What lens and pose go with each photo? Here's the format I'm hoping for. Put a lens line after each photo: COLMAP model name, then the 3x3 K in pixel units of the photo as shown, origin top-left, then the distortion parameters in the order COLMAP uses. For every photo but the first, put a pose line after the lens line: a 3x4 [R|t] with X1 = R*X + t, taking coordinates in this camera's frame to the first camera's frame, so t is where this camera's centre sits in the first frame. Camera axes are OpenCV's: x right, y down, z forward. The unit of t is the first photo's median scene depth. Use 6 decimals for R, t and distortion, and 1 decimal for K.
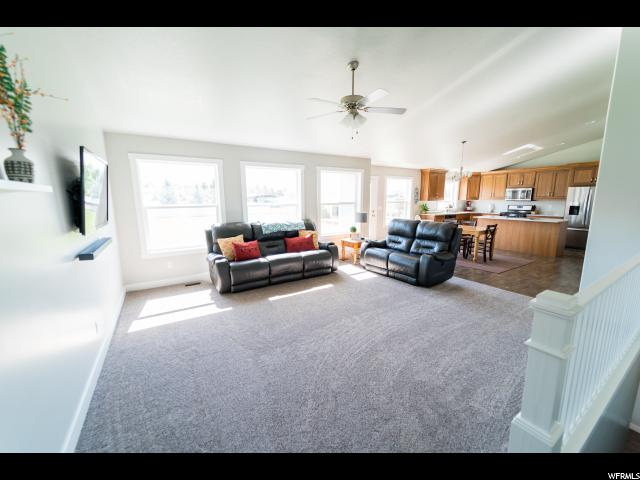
lens RADIAL K [[256.0, 0, 318.2], [0, 256.0, 238.4], [0, 0, 1]] dist [-0.001620, -0.000564]
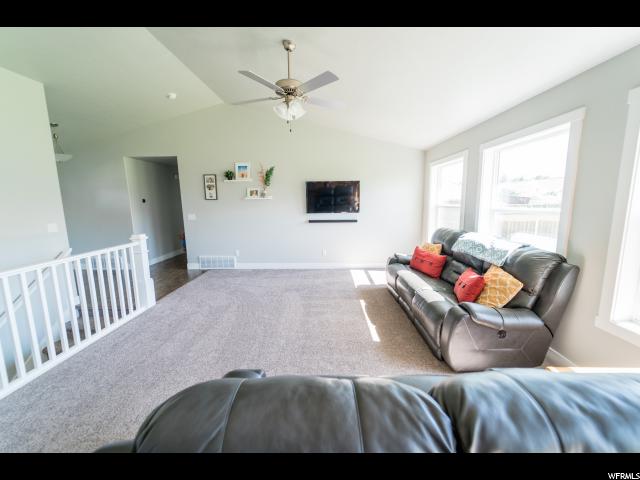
lens RADIAL K [[256.0, 0, 318.2], [0, 256.0, 238.4], [0, 0, 1]] dist [-0.001620, -0.000564]
pose [[-0.556968, 0.133599, -0.819718, 0.531896], [-0.117517, 0.964370, 0.237023, -0.163588], [0.822178, 0.228345, -0.521423, 1.020582]]
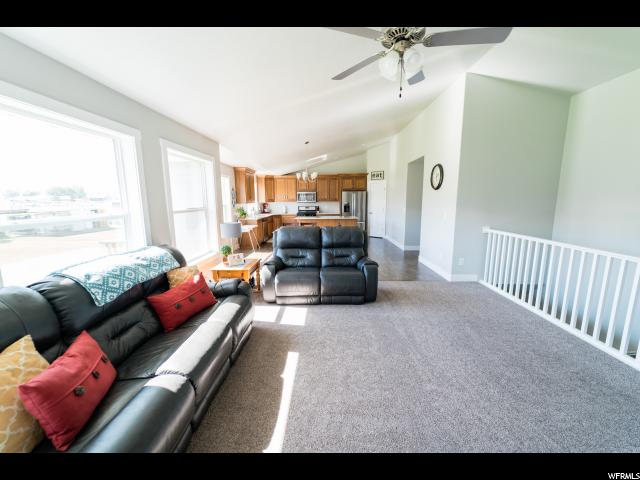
lens RADIAL K [[256.0, 0, 318.2], [0, 256.0, 238.4], [0, 0, 1]] dist [-0.001620, -0.000564]
pose [[0.554529, -0.127993, 0.822262, -0.310499], [0.138324, 0.988532, 0.060590, -0.085071], [-0.820588, 0.080139, 0.565874, 0.542642]]
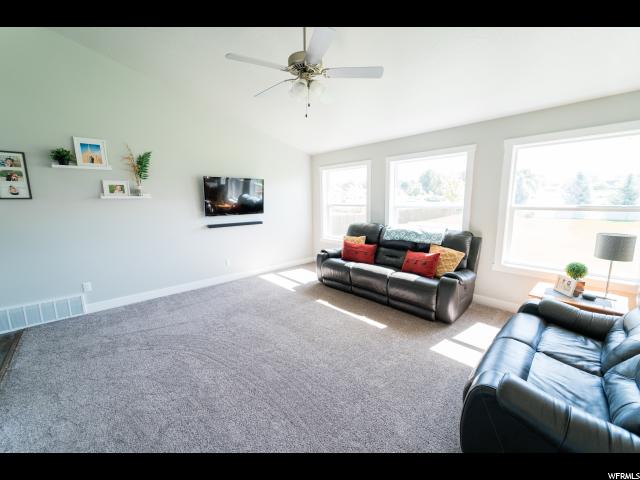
lens RADIAL K [[256.0, 0, 318.2], [0, 256.0, 238.4], [0, 0, 1]] dist [-0.001620, -0.000564]
pose [[0.180221, 0.150514, -0.972042, 0.569093], [-0.146014, 0.981368, 0.124886, -0.093325], [0.972728, 0.119424, 0.198841, 0.592195]]
